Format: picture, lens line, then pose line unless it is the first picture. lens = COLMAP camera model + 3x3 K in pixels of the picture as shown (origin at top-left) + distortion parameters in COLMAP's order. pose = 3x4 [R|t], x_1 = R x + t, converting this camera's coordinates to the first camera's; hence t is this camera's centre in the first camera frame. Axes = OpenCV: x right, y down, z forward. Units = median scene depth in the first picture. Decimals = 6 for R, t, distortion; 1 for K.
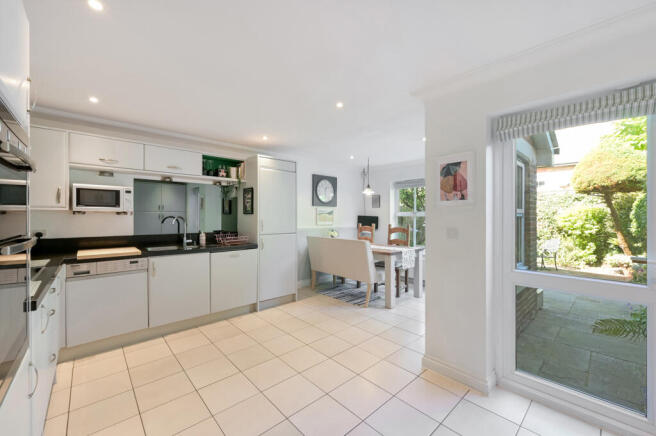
lens RADIAL K [[260.3, 0, 332.4], [0, 260.3, 216.8], [0, 0, 1]] dist [0.000069, -0.000137]
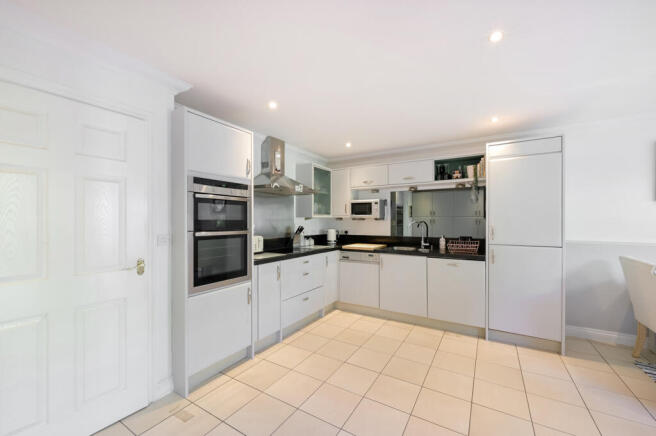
lens RADIAL K [[260.3, 0, 334.0], [0, 260.3, 221.6], [0, 0, 1]] dist [0.000069, -0.000137]
pose [[0.288073, -0.000332, -0.957608, 0.356510], [-0.001305, 0.999999, -0.000740, 0.001056], [0.957608, 0.001463, 0.288072, 0.330170]]
